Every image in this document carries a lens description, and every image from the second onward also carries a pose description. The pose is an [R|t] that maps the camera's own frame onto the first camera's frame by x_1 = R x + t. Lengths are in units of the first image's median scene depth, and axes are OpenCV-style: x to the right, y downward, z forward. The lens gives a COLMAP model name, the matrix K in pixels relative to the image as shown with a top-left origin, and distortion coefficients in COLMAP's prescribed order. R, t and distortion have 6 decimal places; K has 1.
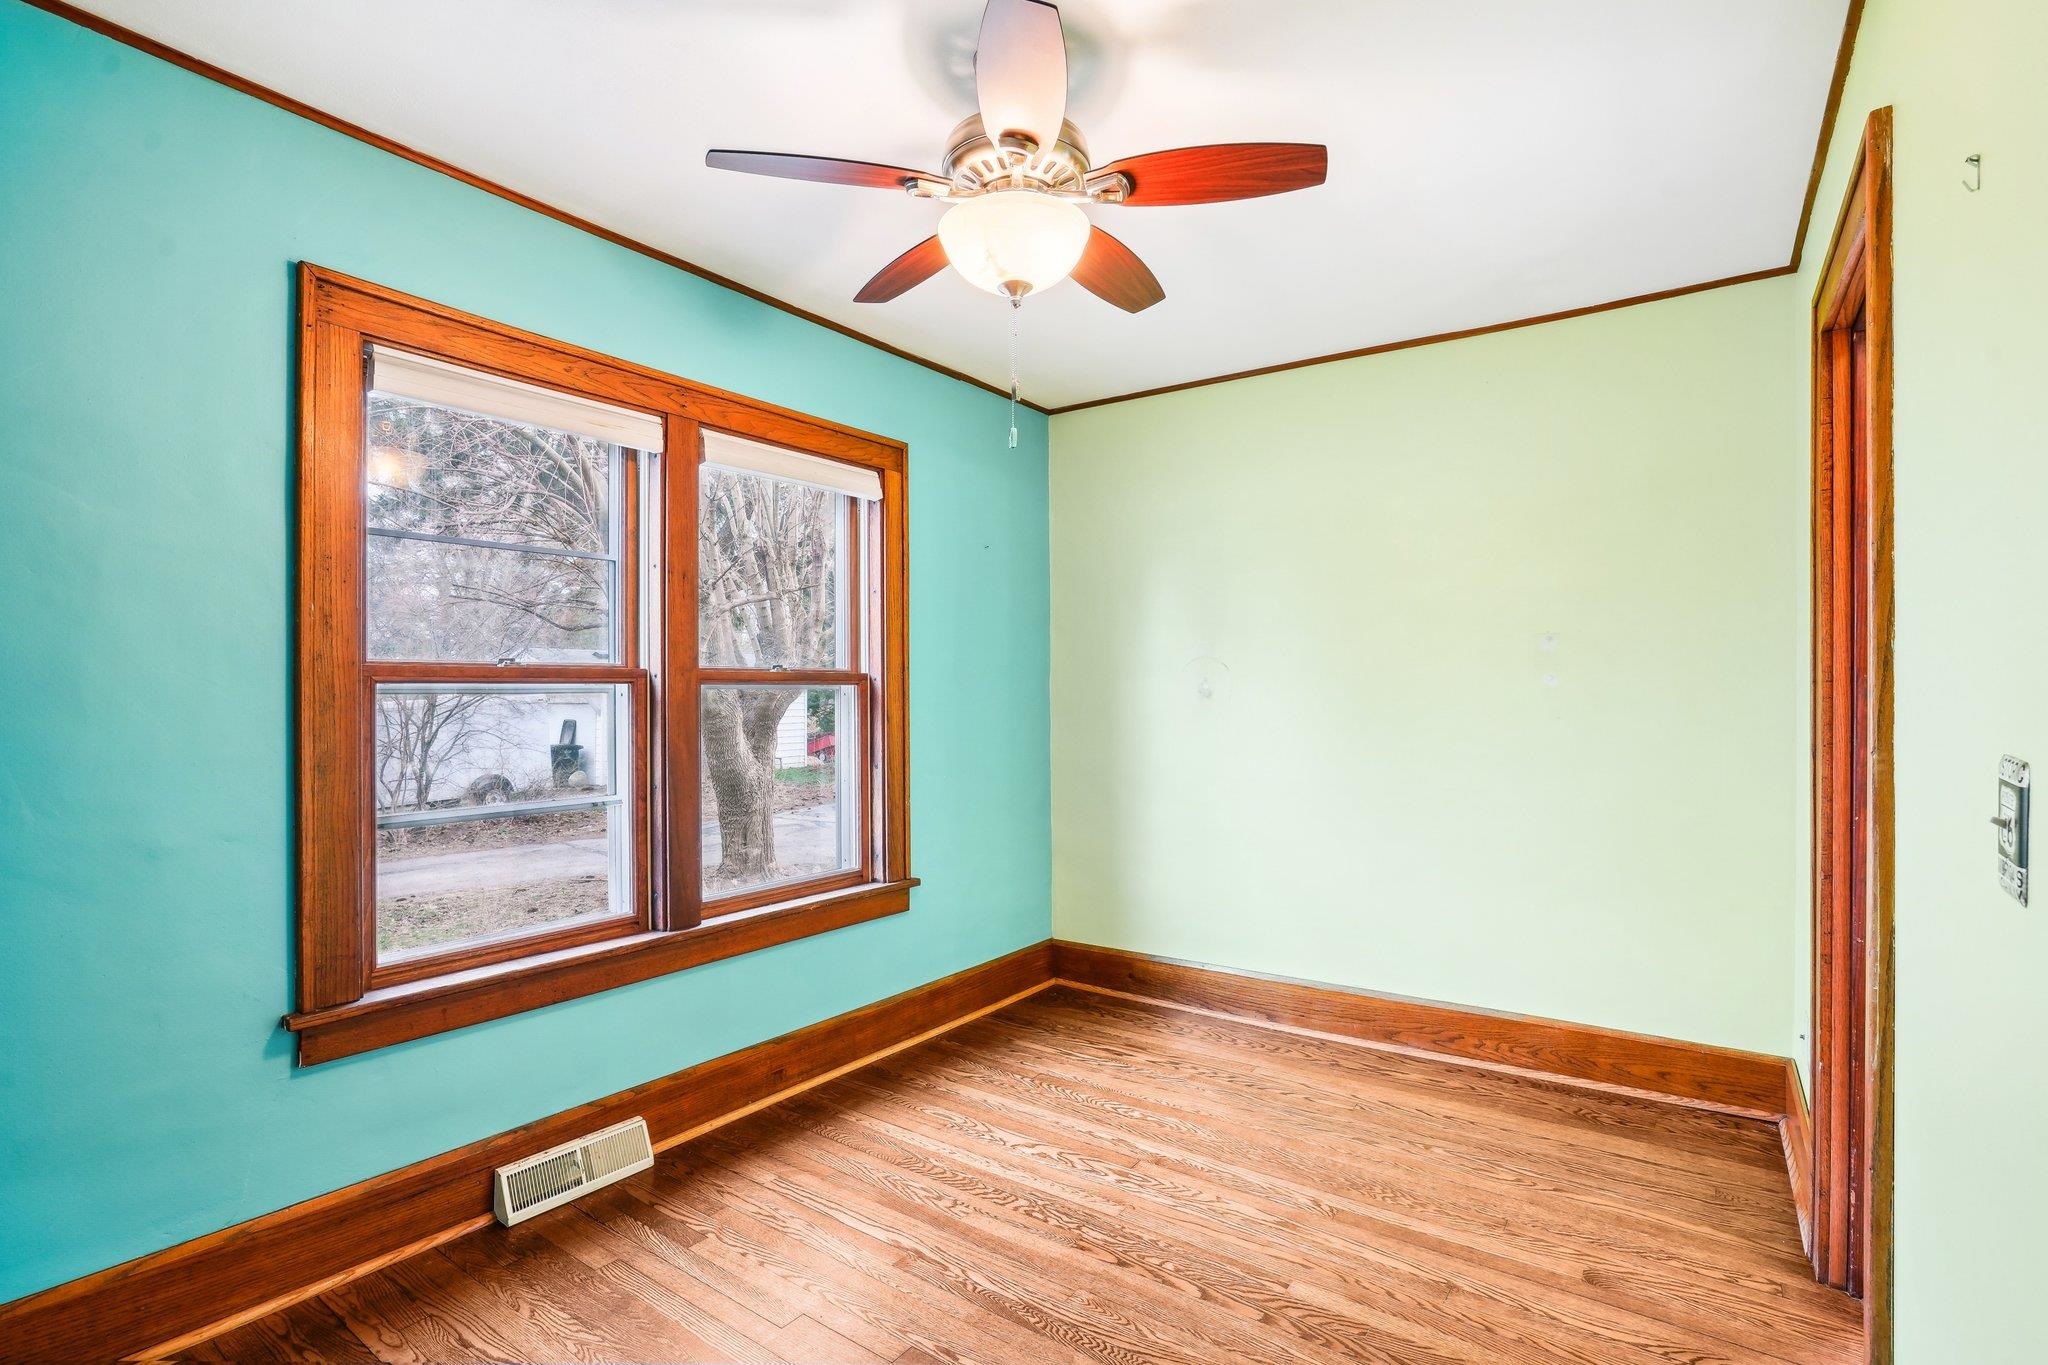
lens RADIAL K [[961.7, 0, 1046.1], [0, 961.7, 689.3], [0, 0, 1]] dist [-0.028556, 0.004320]
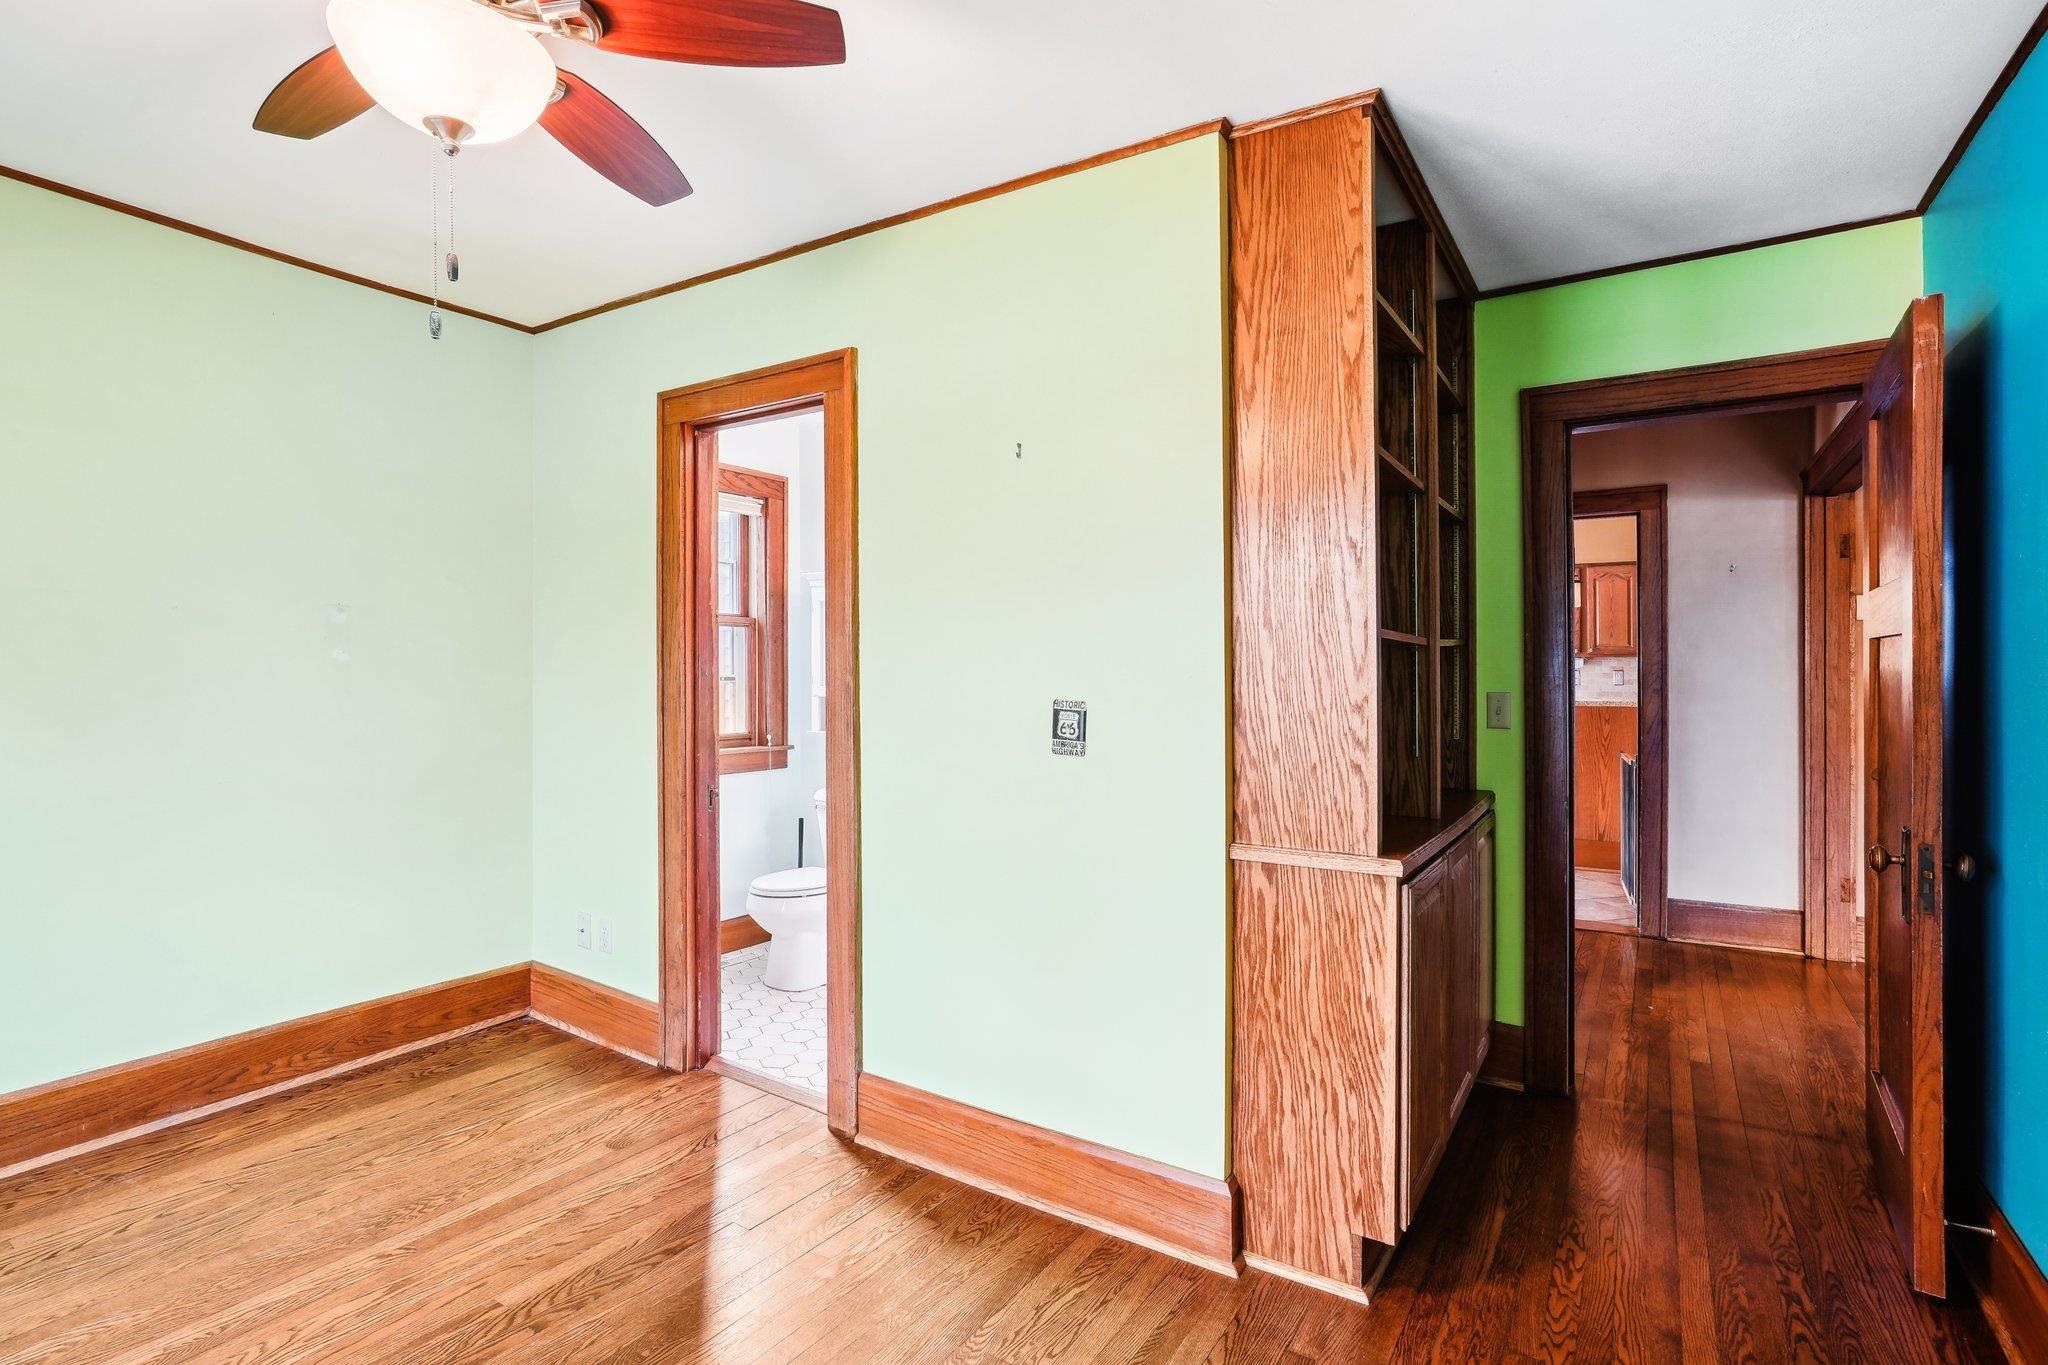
lens RADIAL K [[961.7, 0, 1043.2], [0, 961.7, 683.0], [0, 0, 1]] dist [-0.028556, 0.004320]
pose [[-0.036494, -0.009545, 0.999288, -0.480109], [-0.004629, 0.999945, 0.009382, 0.008427], [-0.999323, -0.004283, -0.036537, 0.359034]]
